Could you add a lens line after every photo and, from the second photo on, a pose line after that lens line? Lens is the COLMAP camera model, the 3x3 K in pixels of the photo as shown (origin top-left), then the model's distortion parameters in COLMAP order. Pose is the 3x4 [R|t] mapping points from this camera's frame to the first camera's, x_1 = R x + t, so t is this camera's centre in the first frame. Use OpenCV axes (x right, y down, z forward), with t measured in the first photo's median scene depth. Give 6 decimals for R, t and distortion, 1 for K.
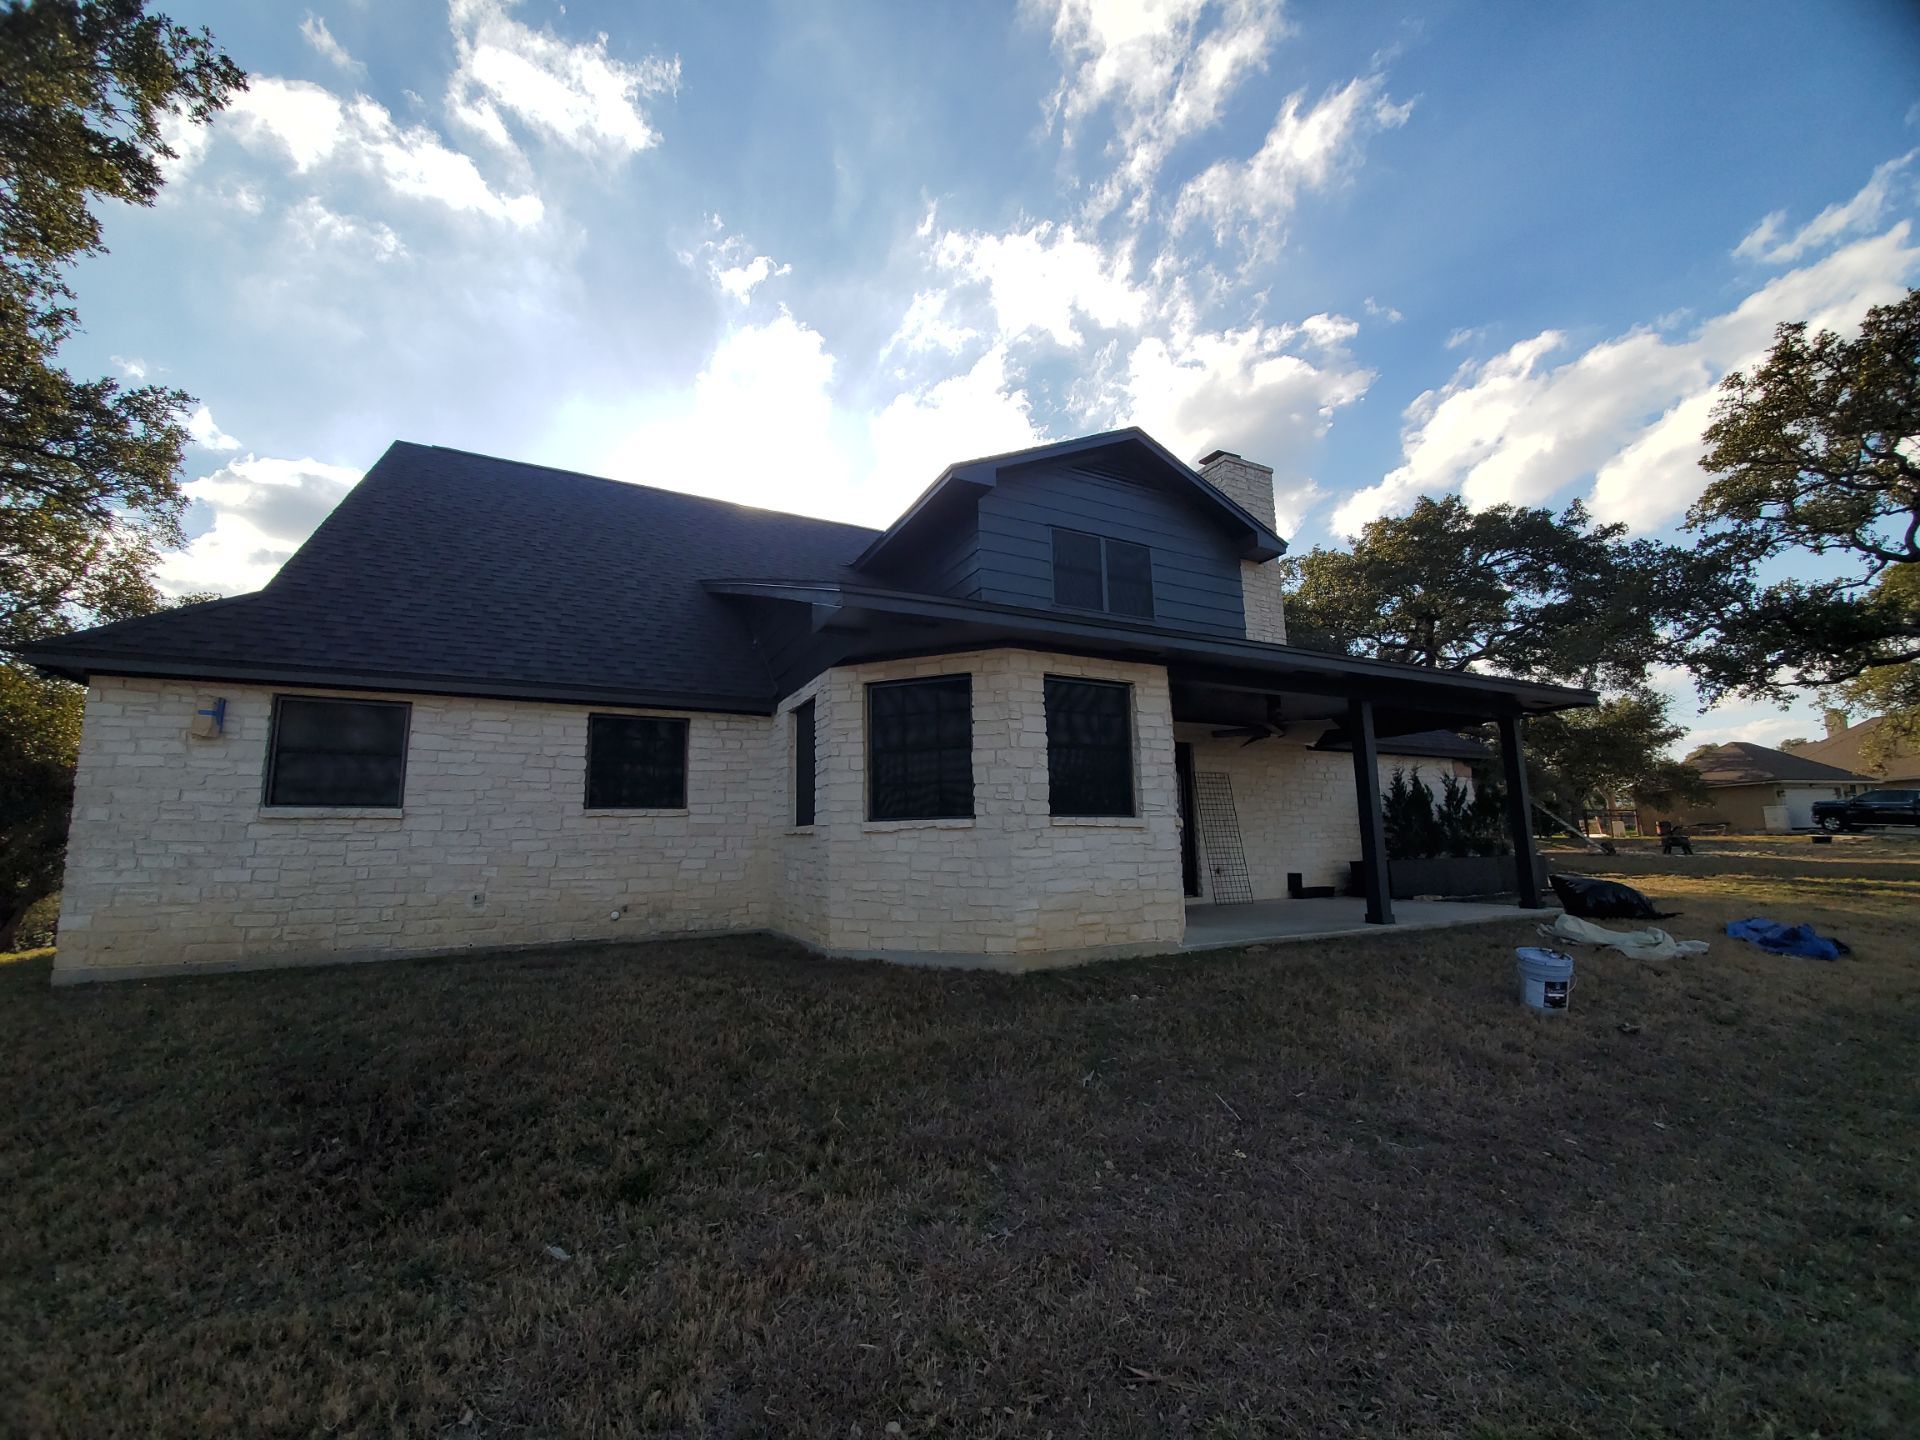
lens RADIAL K [[776.9, 0, 960.0], [0, 776.9, 720.0], [0, 0, 1]] dist [-0.000457, -0.011450]
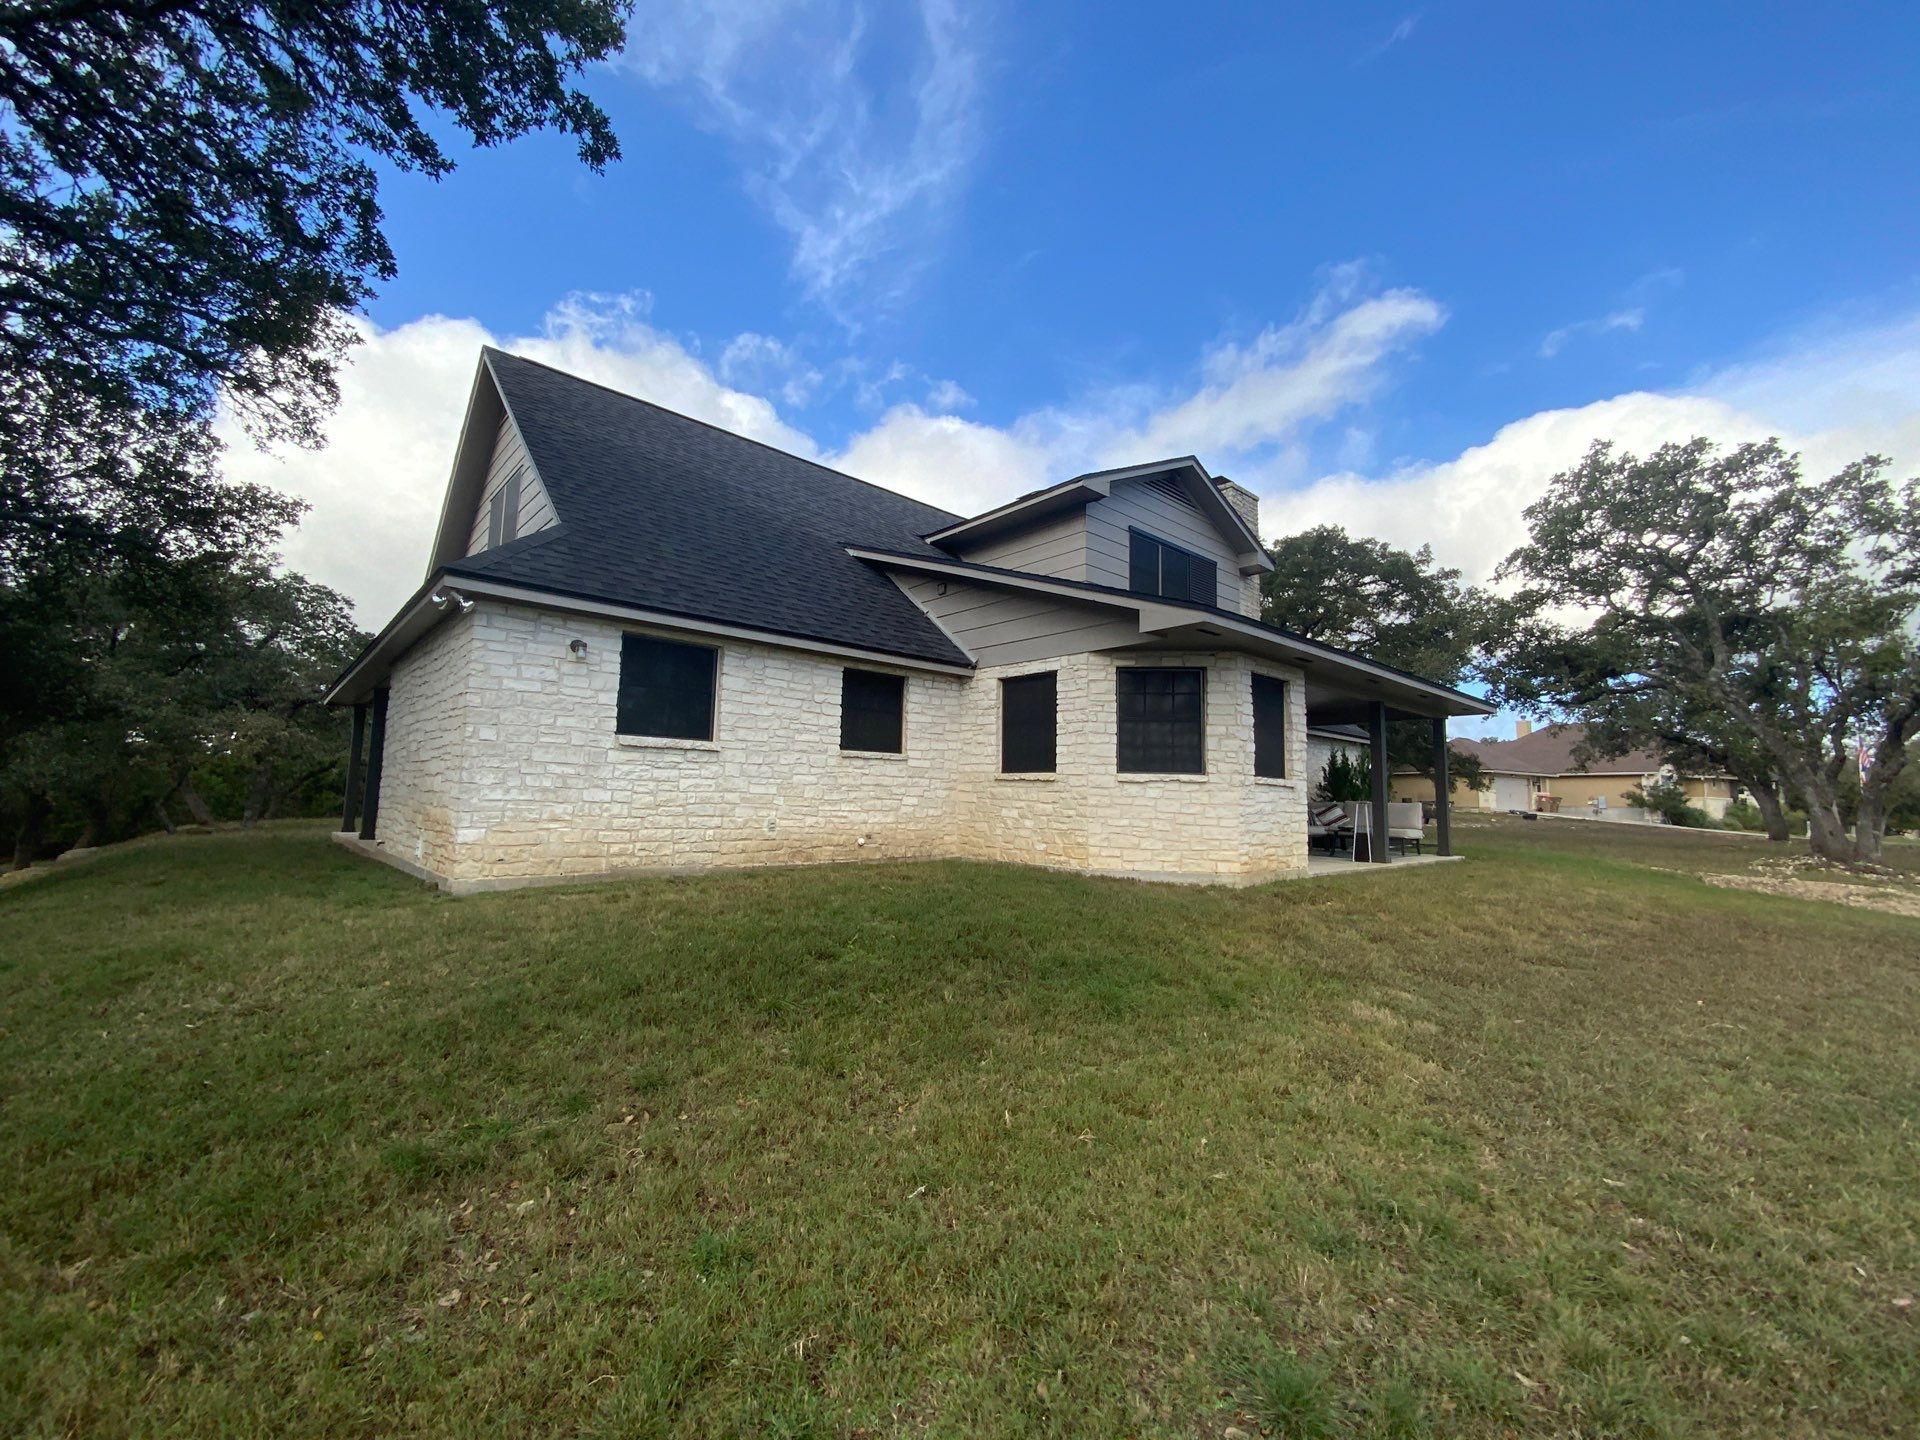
lens RADIAL K [[776.9, 0, 960.0], [0, 776.9, 720.0], [0, 0, 1]] dist [-0.000457, -0.011450]
pose [[0.965051, 0.065084, 0.253853, -0.657154], [-0.080188, 0.995545, 0.049602, -0.000869], [-0.249494, -0.068225, 0.965970, -0.166140]]
